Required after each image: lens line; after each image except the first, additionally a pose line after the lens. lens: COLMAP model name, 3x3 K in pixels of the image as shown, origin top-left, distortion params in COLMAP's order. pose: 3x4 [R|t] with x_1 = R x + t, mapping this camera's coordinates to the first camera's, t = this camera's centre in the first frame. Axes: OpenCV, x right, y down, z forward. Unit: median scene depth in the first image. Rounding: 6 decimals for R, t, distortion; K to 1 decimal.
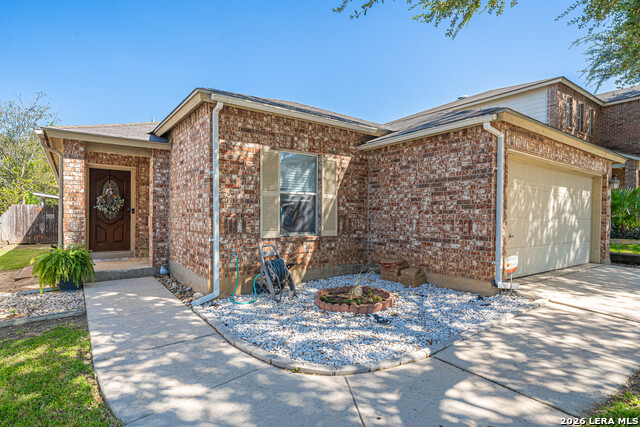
lens RADIAL K [[341.4, 0, 320.0], [0, 341.4, 213.5], [0, 0, 1]] dist [-0.033476, -0.001368]
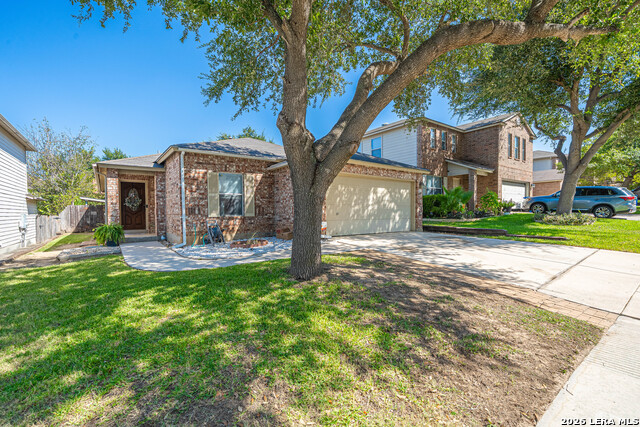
lens RADIAL K [[277.2, 0, 319.4], [0, 277.2, 211.6], [0, 0, 1]] dist [-0.041073, 0.000307]
pose [[0.999294, -0.019749, 0.031954, 0.364241], [0.019599, 0.999795, 0.005011, 0.040197], [-0.032046, -0.004381, 0.999477, -0.539905]]
